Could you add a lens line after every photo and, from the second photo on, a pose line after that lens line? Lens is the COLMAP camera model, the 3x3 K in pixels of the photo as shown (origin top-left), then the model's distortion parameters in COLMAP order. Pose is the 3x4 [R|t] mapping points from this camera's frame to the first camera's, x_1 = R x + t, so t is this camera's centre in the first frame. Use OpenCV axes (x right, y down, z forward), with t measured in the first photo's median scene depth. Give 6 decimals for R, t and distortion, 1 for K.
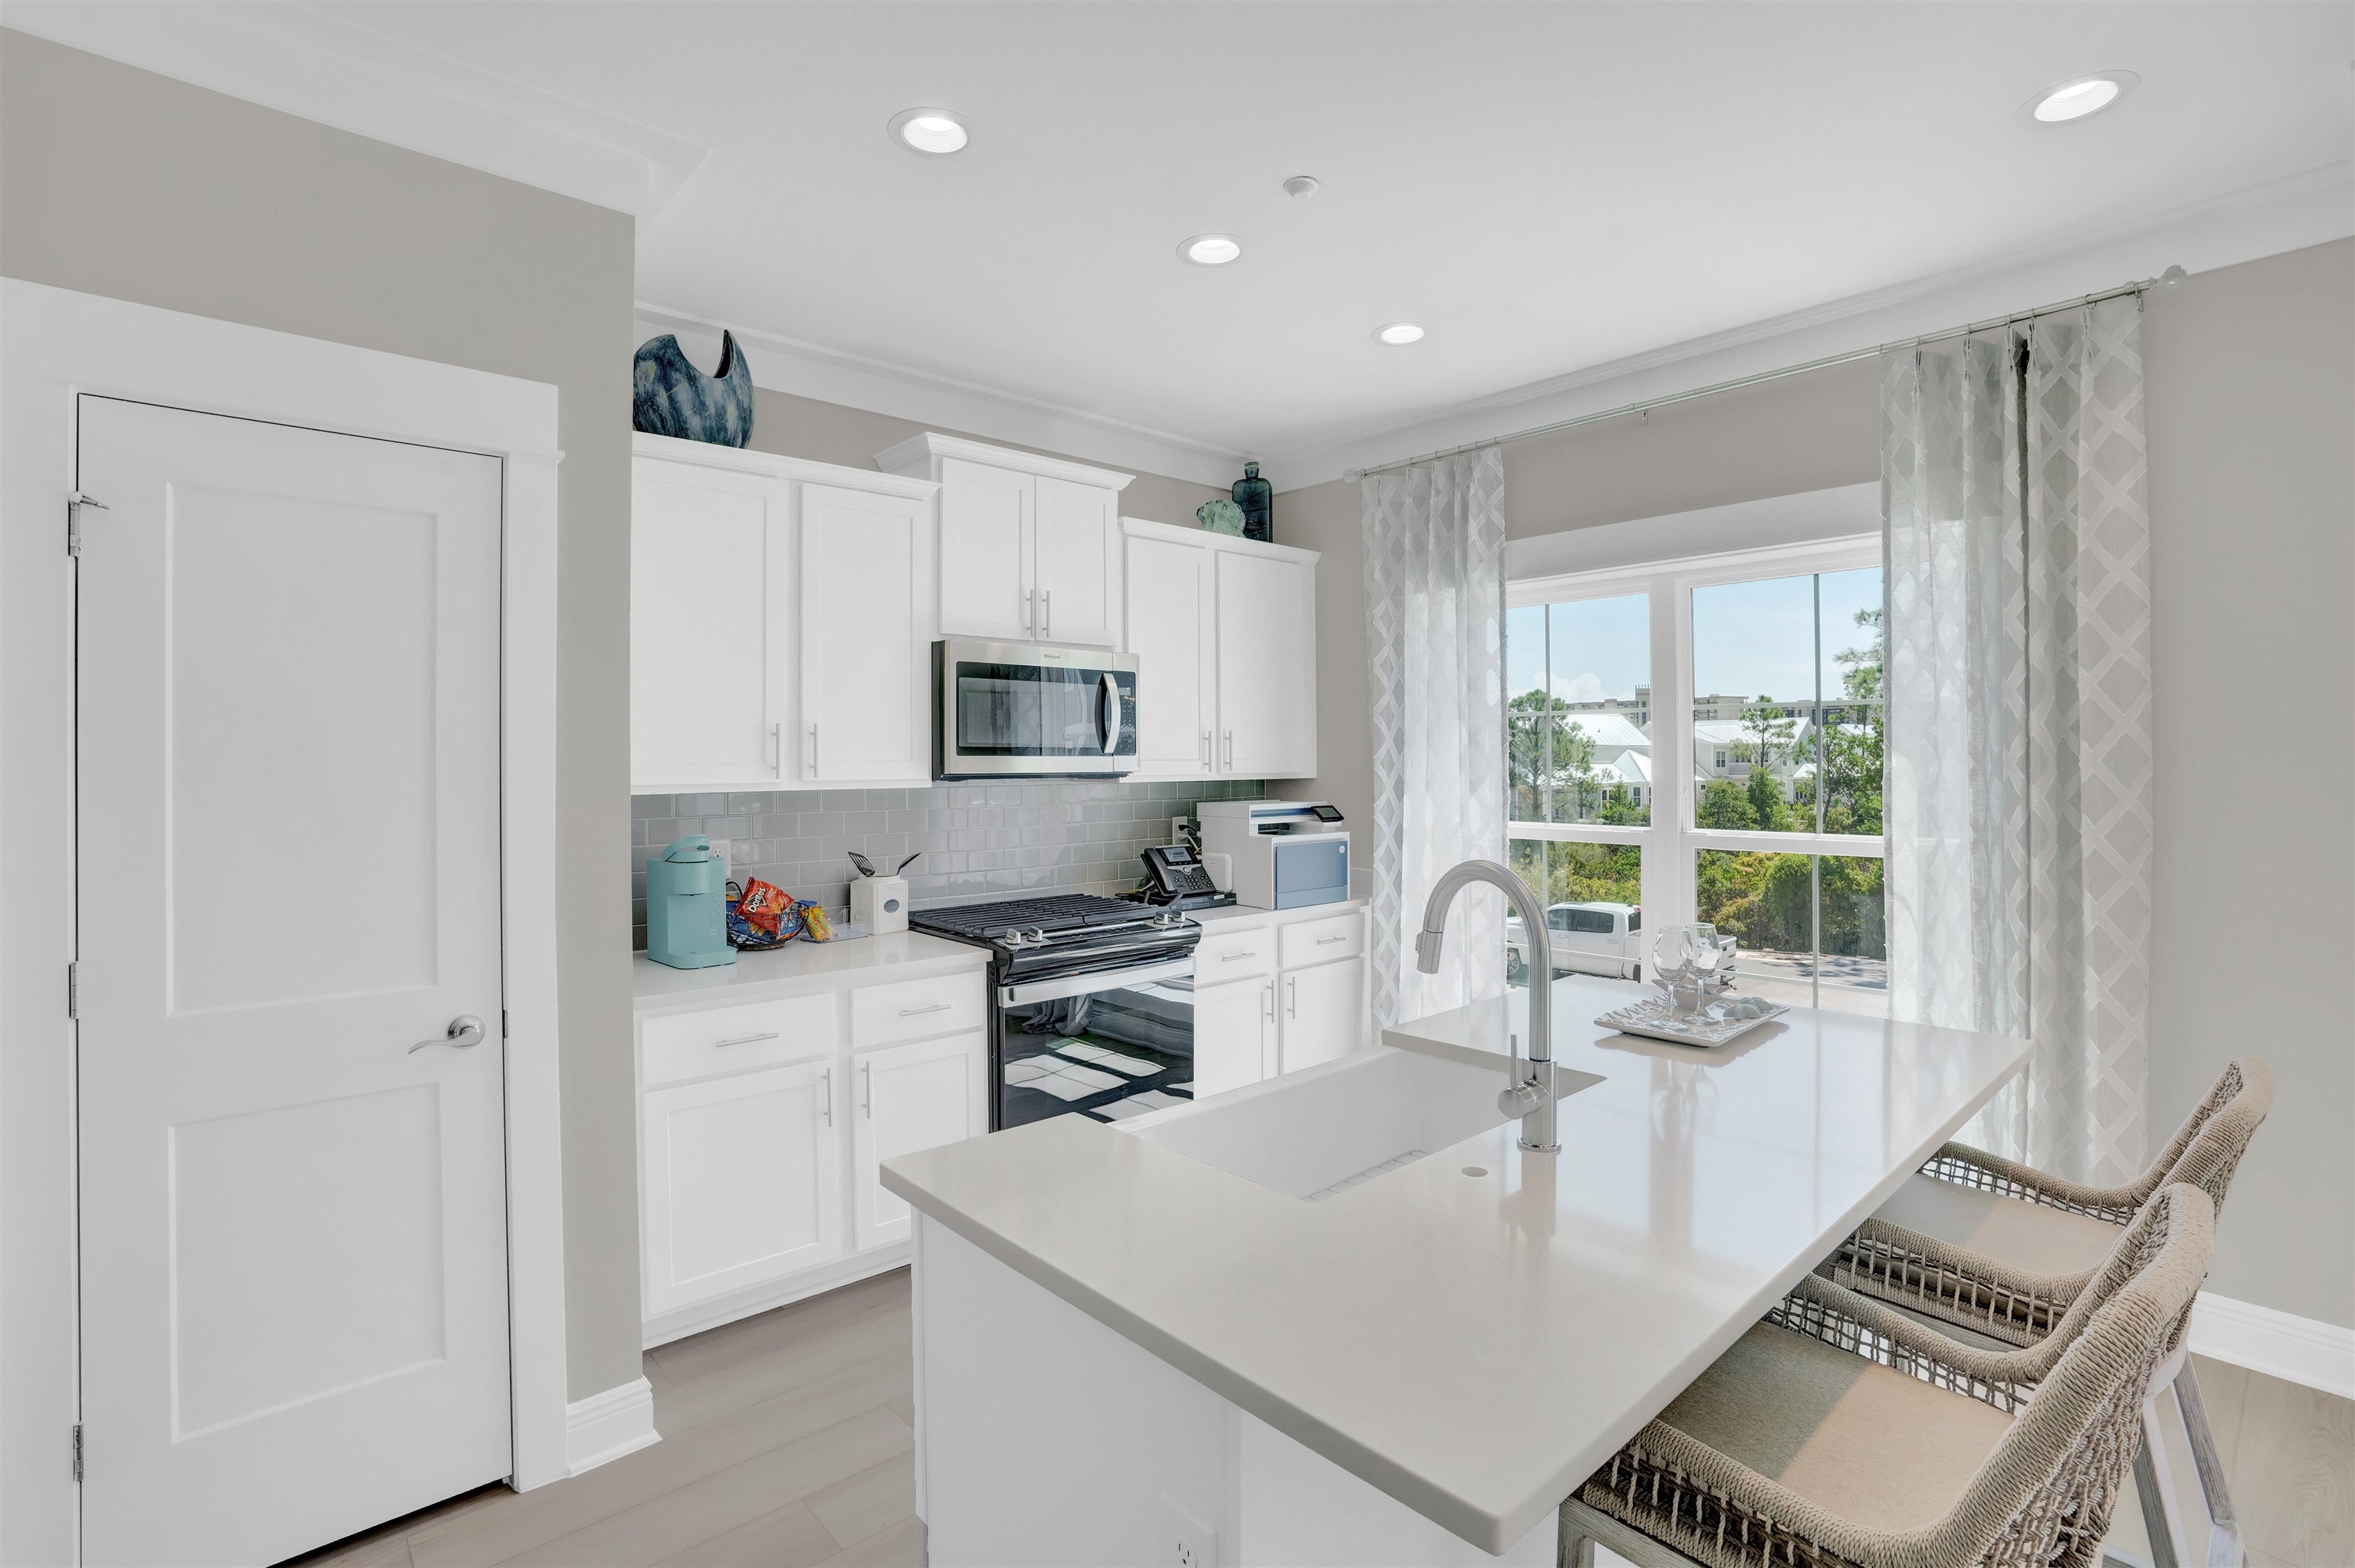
lens RADIAL K [[1107.5, 0, 1170.0], [0, 1107.5, 752.5], [0, 0, 1]] dist [-0.078885, 0.036241]
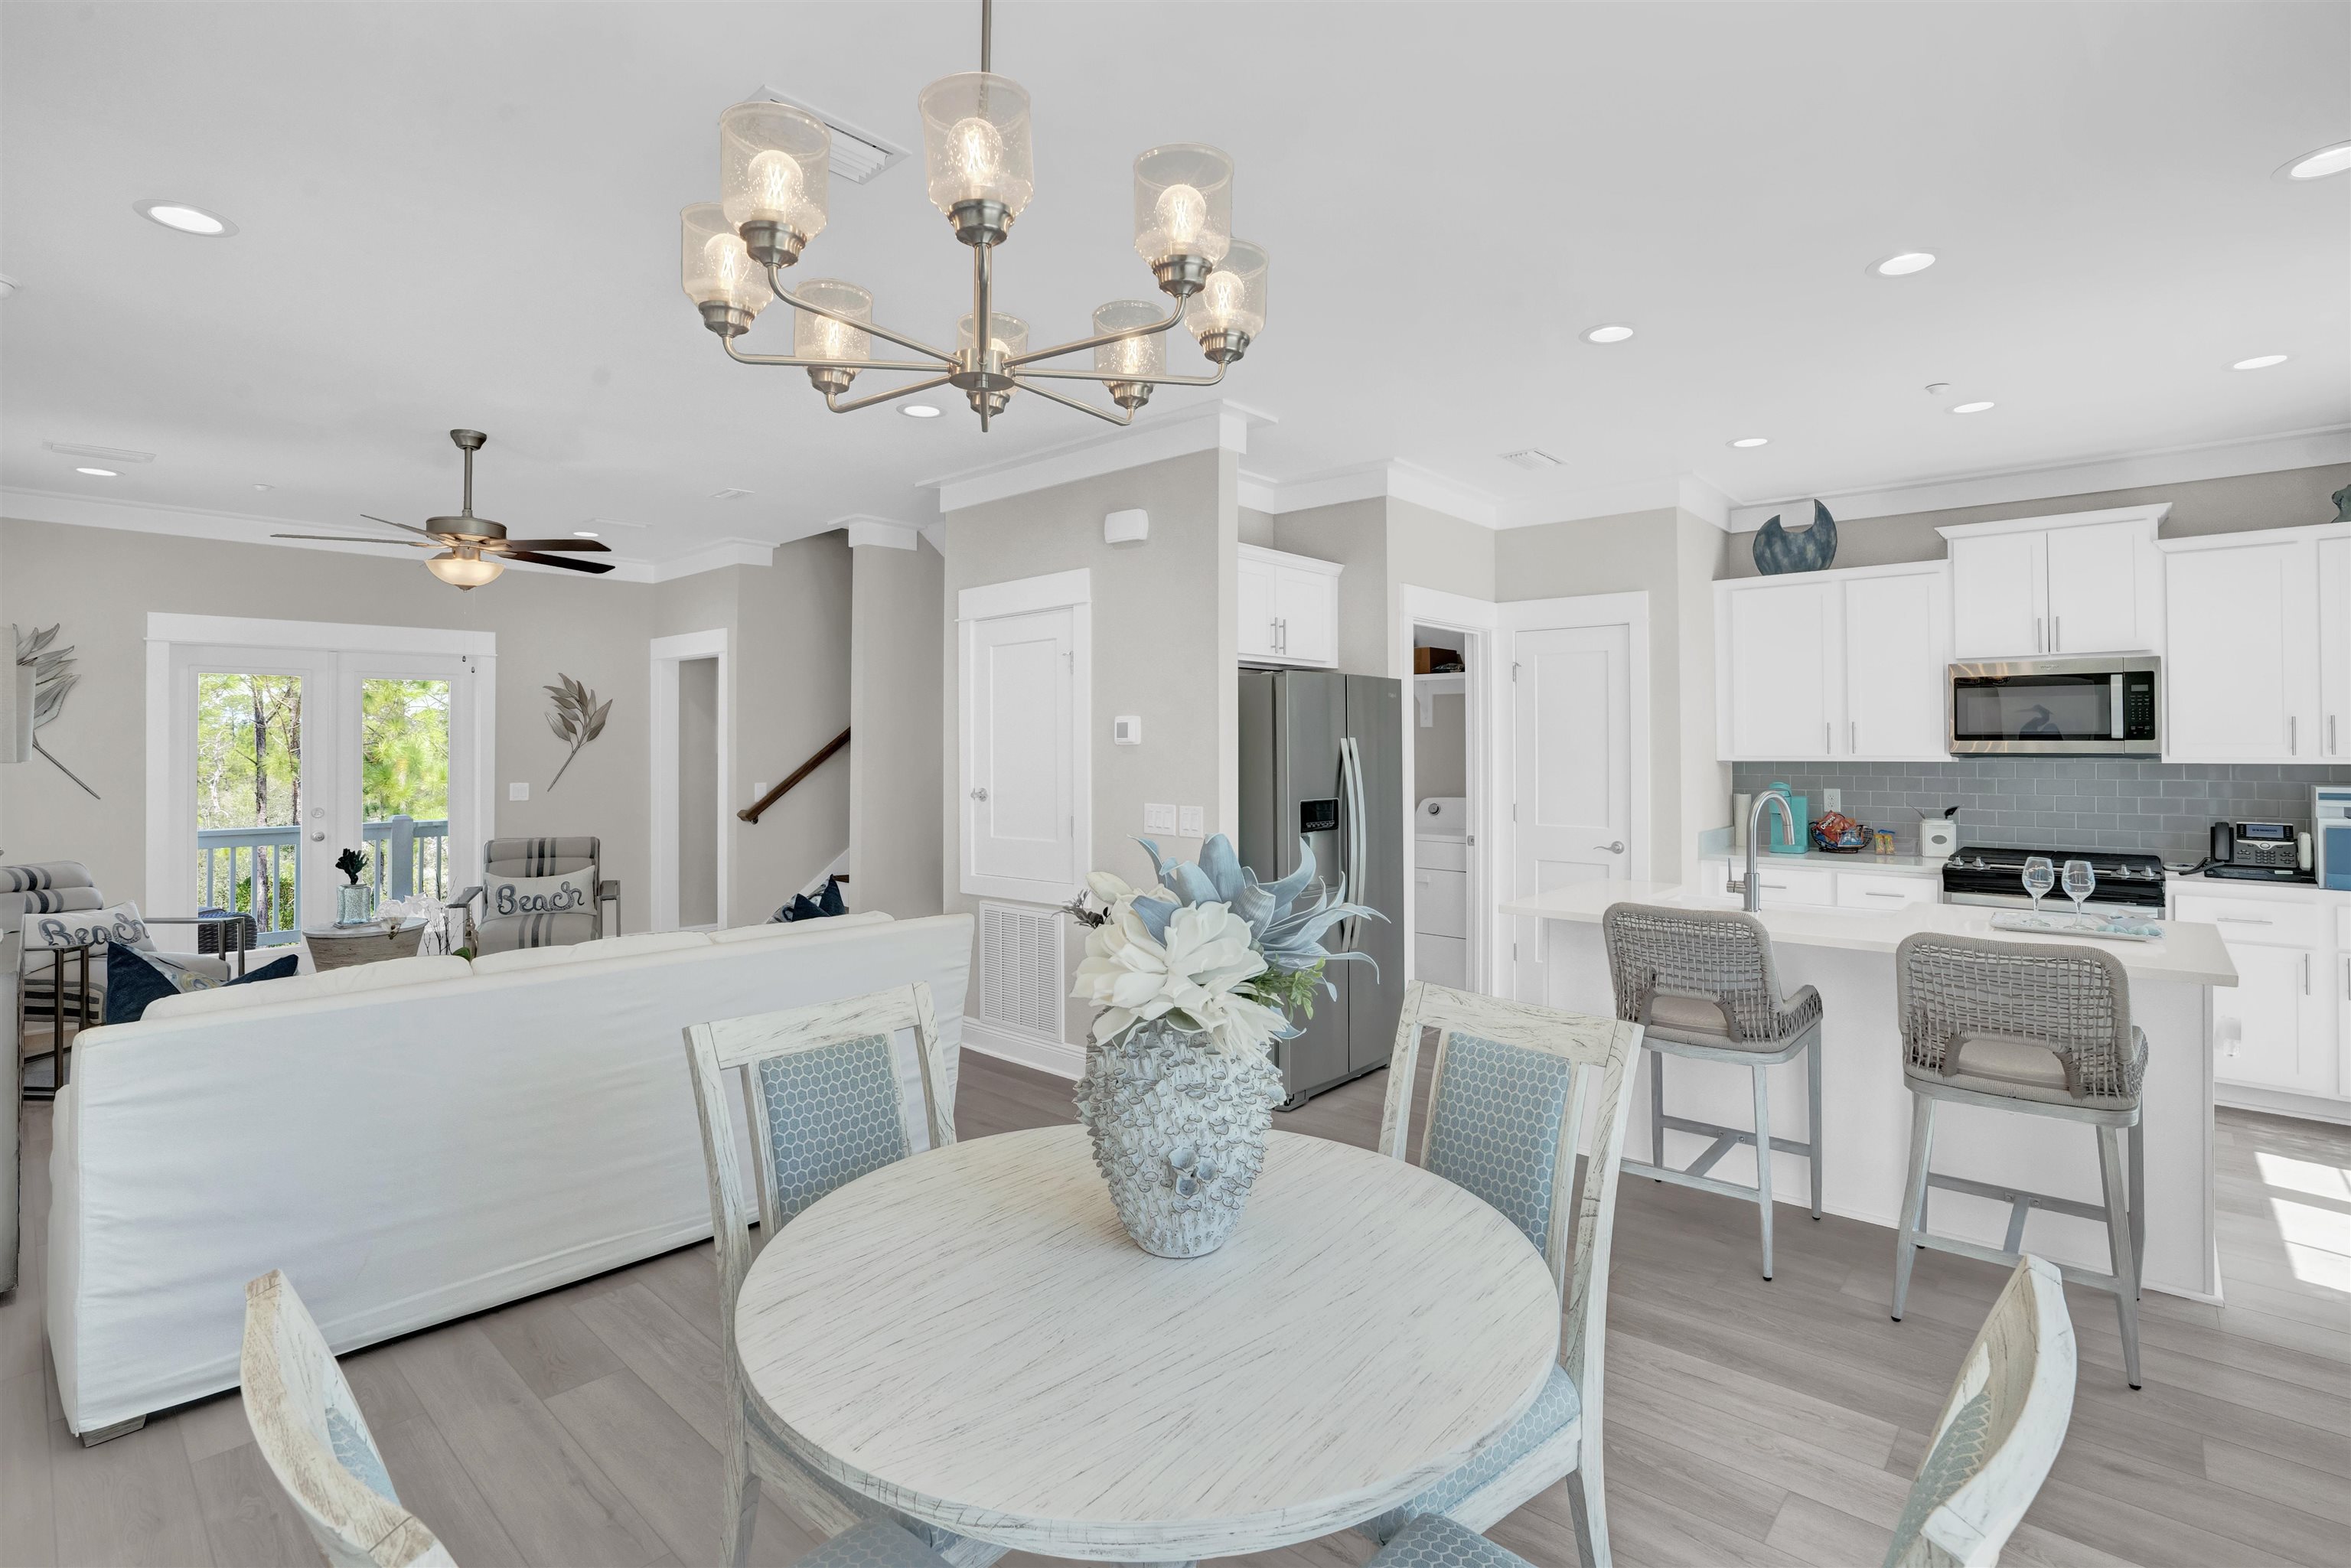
lens RADIAL K [[1113.1, 0, 1173.1], [0, 1113.1, 739.8], [0, 0, 1]] dist [-0.064389, 0.025587]
pose [[0.101435, -0.002956, -0.994838, 1.122661], [0.006972, 0.999973, -0.002261, -0.002300], [0.994818, -0.006707, 0.101453, -0.198355]]
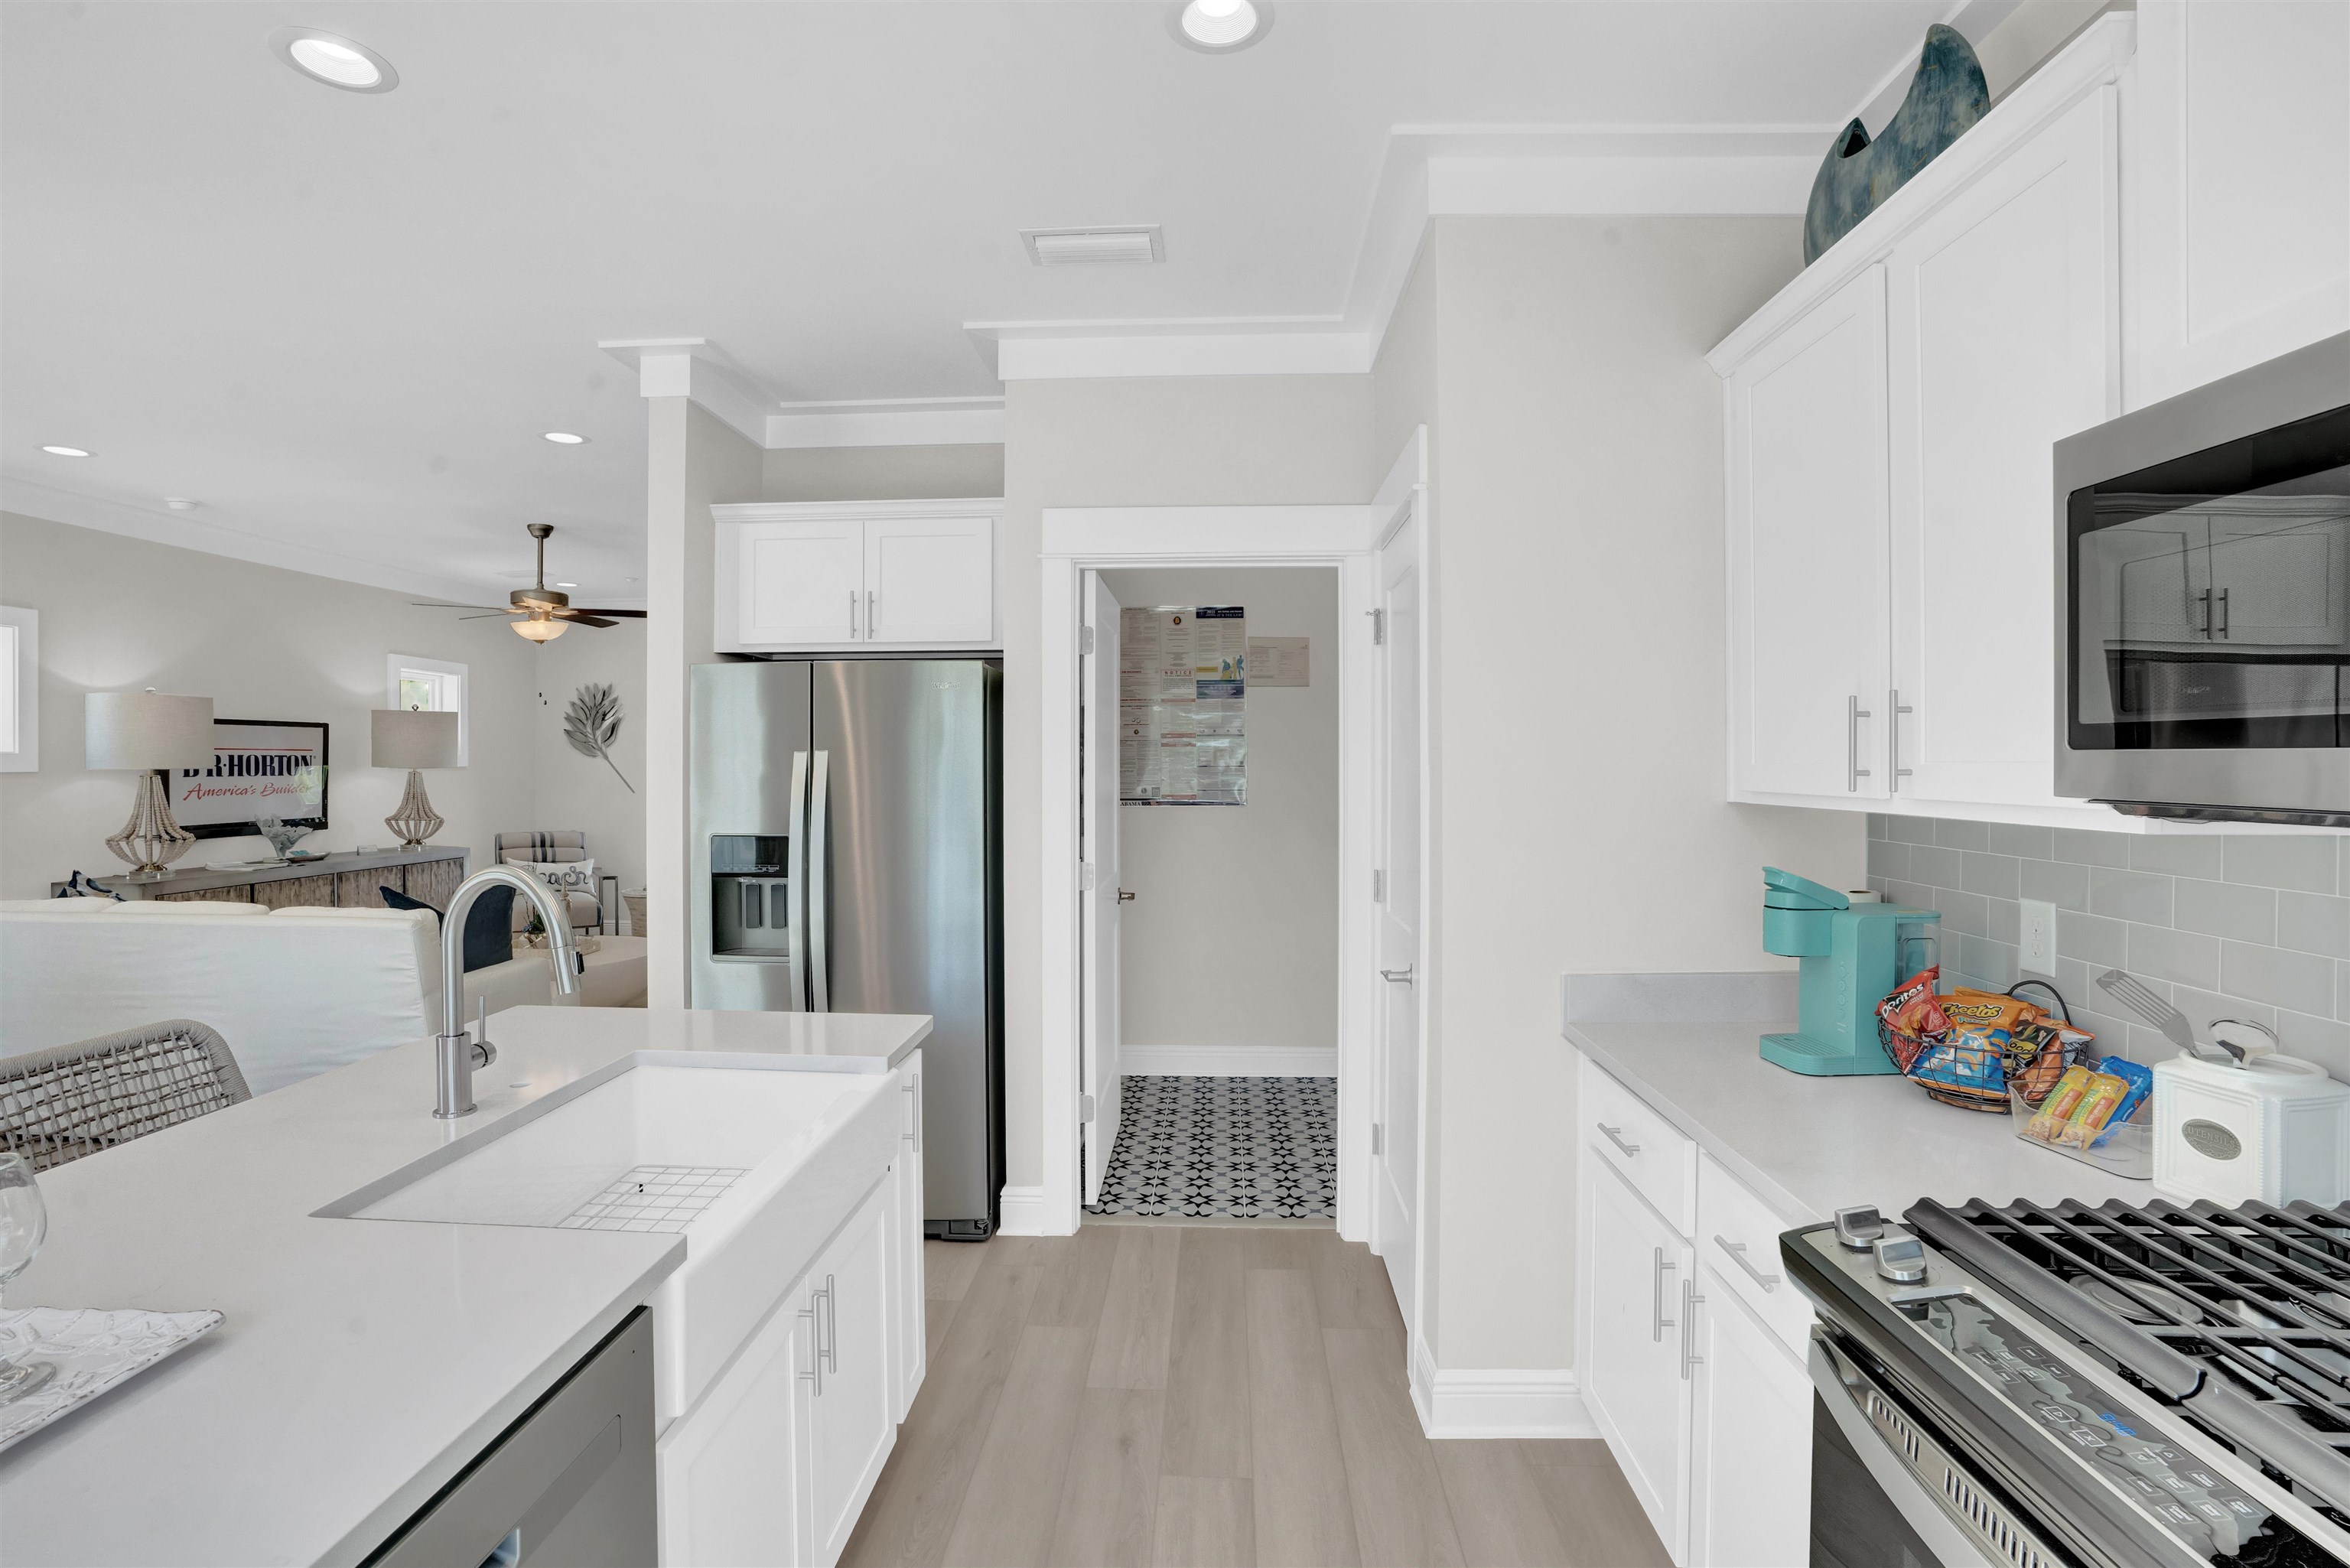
lens RADIAL K [[1105.3, 0, 1167.5], [0, 1105.3, 752.6], [0, 0, 1]] dist [-0.078885, 0.036241]
pose [[-0.712018, 0.001196, -0.702160, 0.260113], [0.007941, 0.999948, -0.006350, 0.004175], [0.702116, -0.010097, -0.711991, 1.008285]]
